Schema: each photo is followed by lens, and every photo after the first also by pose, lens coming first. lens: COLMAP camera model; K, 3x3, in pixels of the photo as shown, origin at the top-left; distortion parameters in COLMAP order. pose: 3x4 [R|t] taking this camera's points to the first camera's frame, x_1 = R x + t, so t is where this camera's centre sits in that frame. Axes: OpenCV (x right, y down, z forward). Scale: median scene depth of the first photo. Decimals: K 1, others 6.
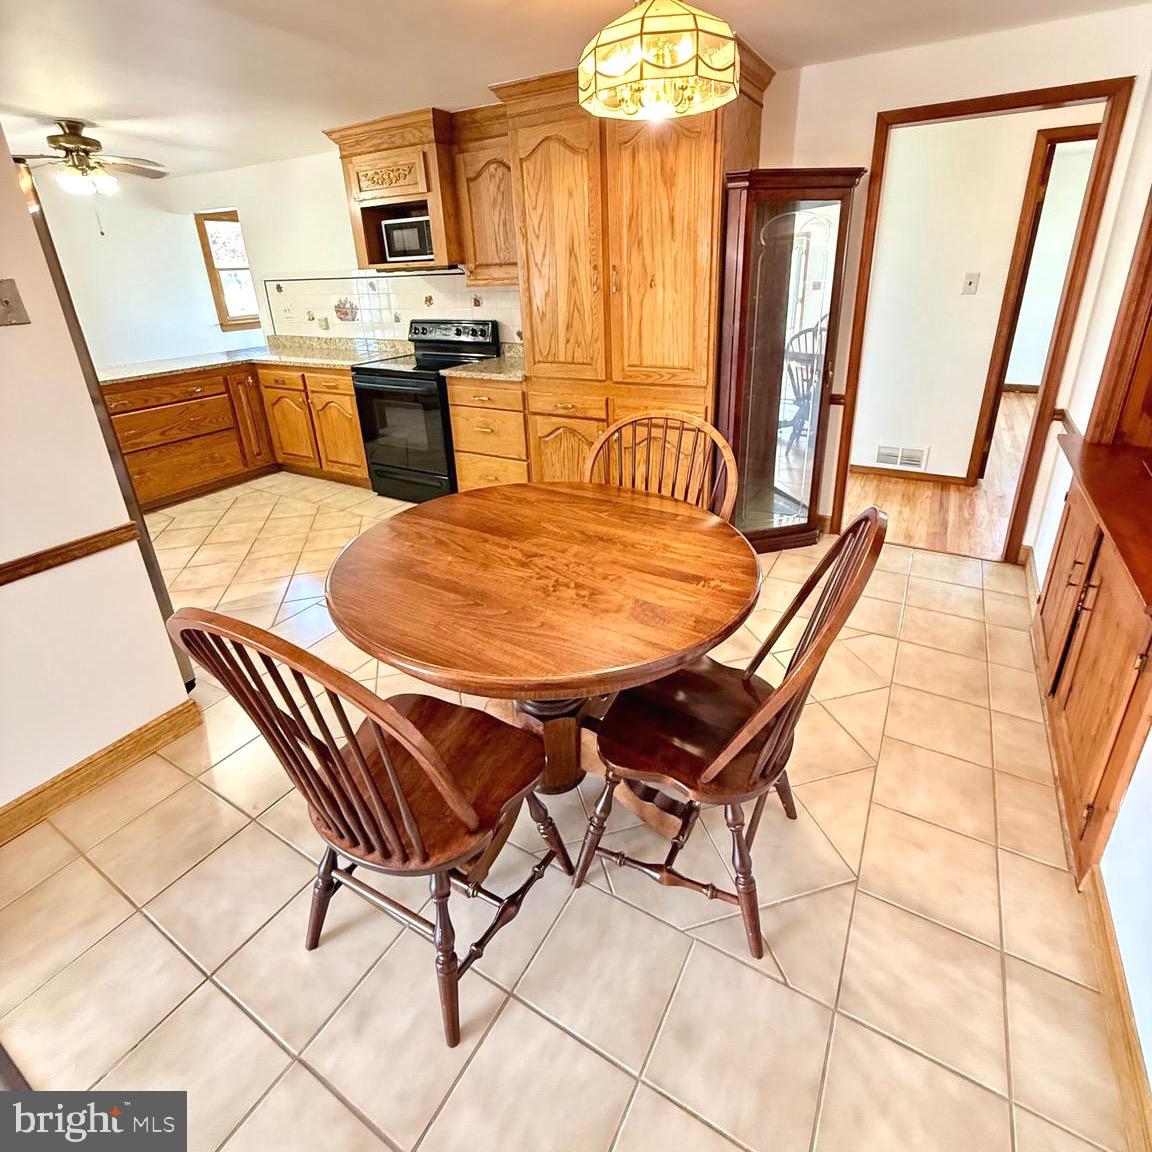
lens RADIAL K [[612.5, 0, 574.9], [0, 612.5, 501.5], [0, 0, 1]] dist [0.001279, 0.000404]
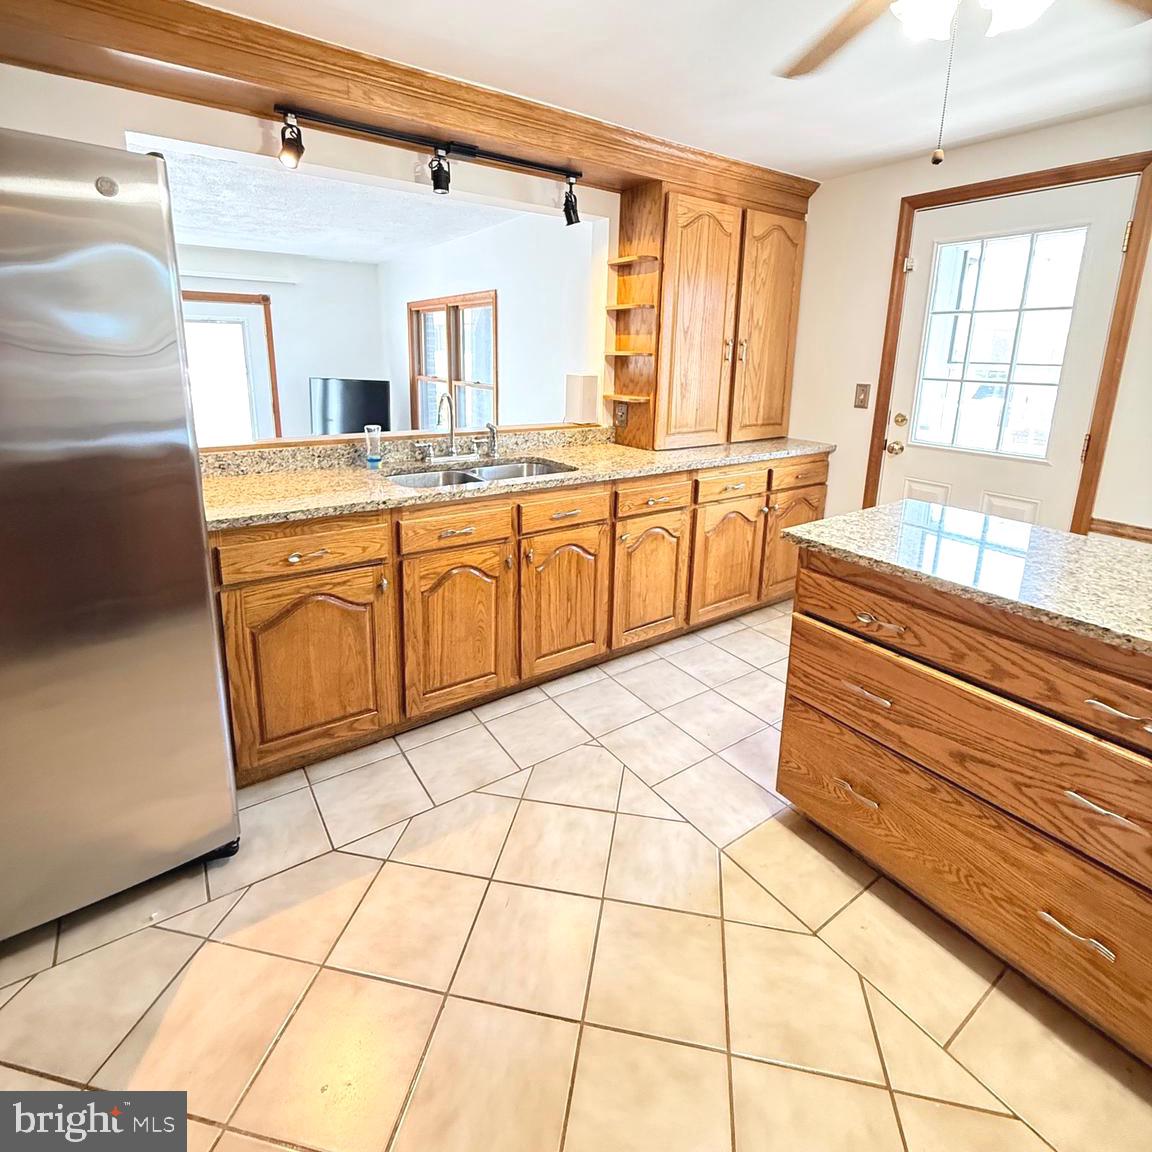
lens RADIAL K [[611.5, 0, 573.9], [0, 611.5, 483.8], [0, 0, 1]] dist [-0.000259, -0.000003]
pose [[-0.421858, 0.221802, -0.879113, -0.363175], [-0.328700, 0.866236, 0.376286, -0.330764], [0.844981, 0.447704, -0.292522, 0.953889]]
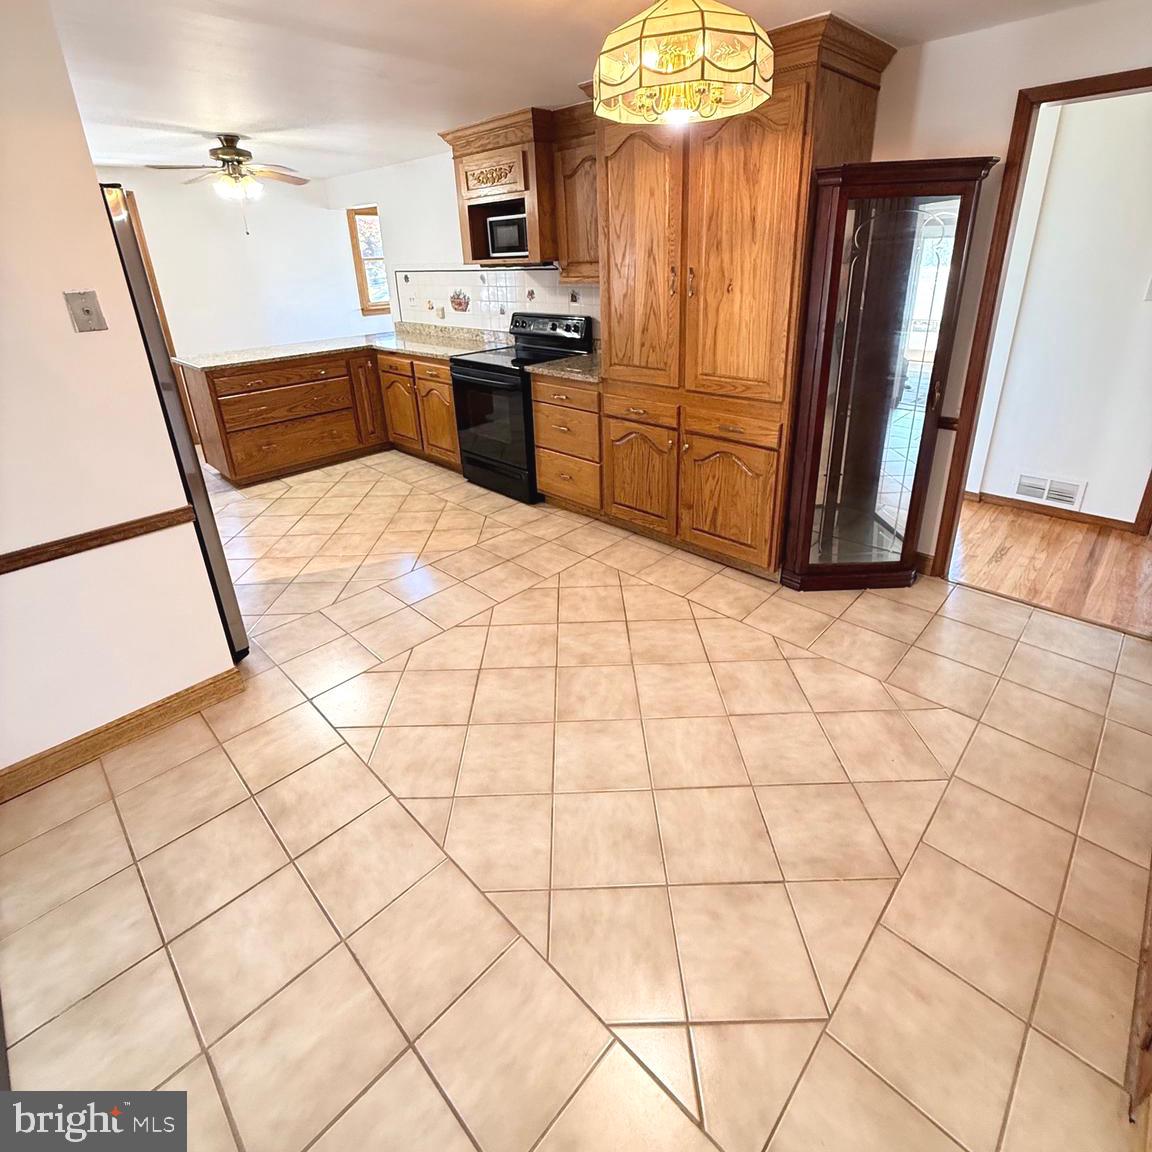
lens RADIAL K [[611.6, 0, 574.5], [0, 611.6, 482.7], [0, 0, 1]] dist [0.001096, 0.000076]
pose [[0.970512, 0.087256, -0.224708, 0.101868], [-0.087122, 0.996142, 0.010532, -0.040698], [0.224760, 0.009355, 0.974369, 0.038481]]
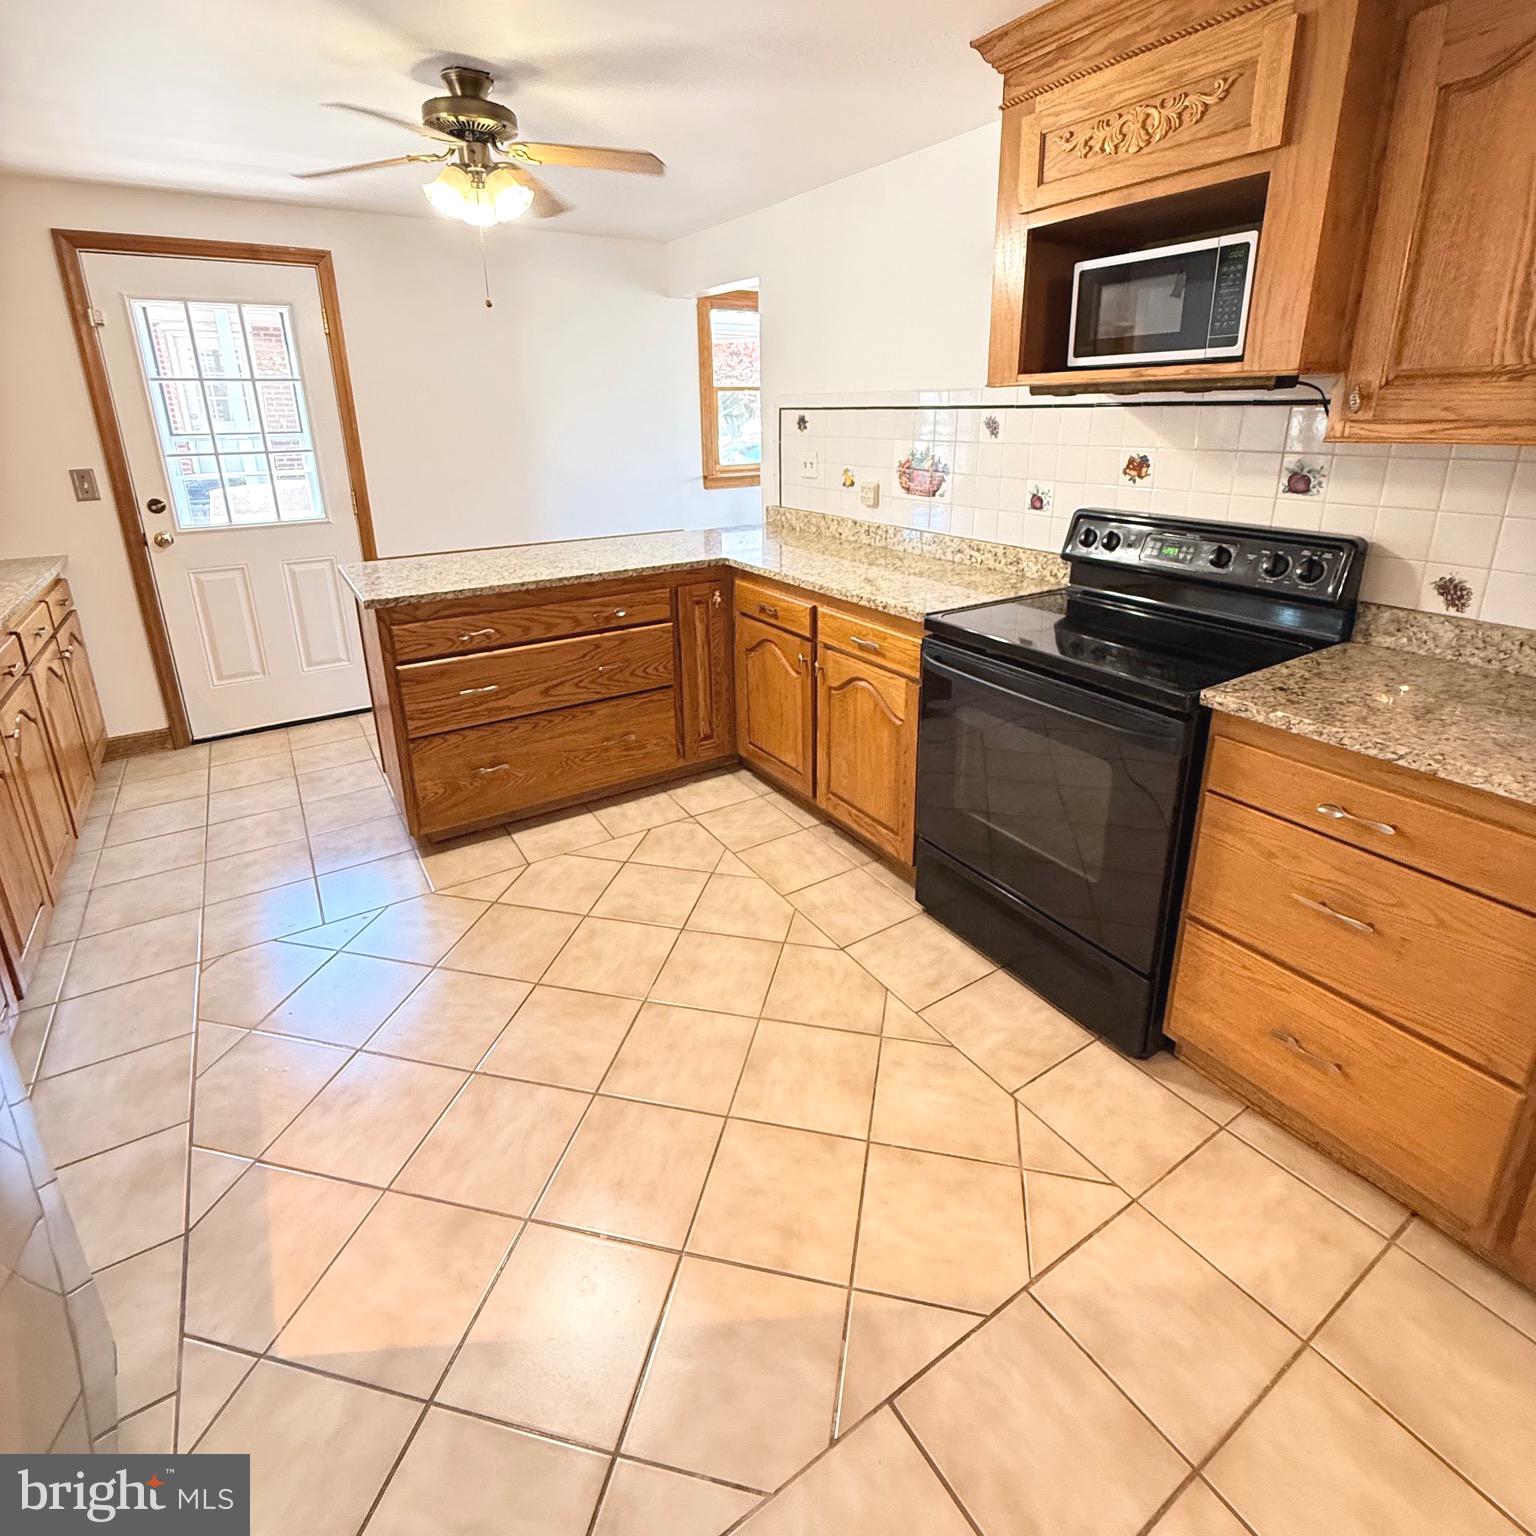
lens RADIAL K [[816.1, 0, 767.8], [0, 816.1, 654.2], [0, 0, 1]] dist [0.000246, -0.001204]
pose [[0.890677, 0.155484, -0.427224, -0.243486], [-0.181253, 0.983232, -0.020041, -0.181631], [0.416944, 0.095285, 0.903924, 0.508286]]
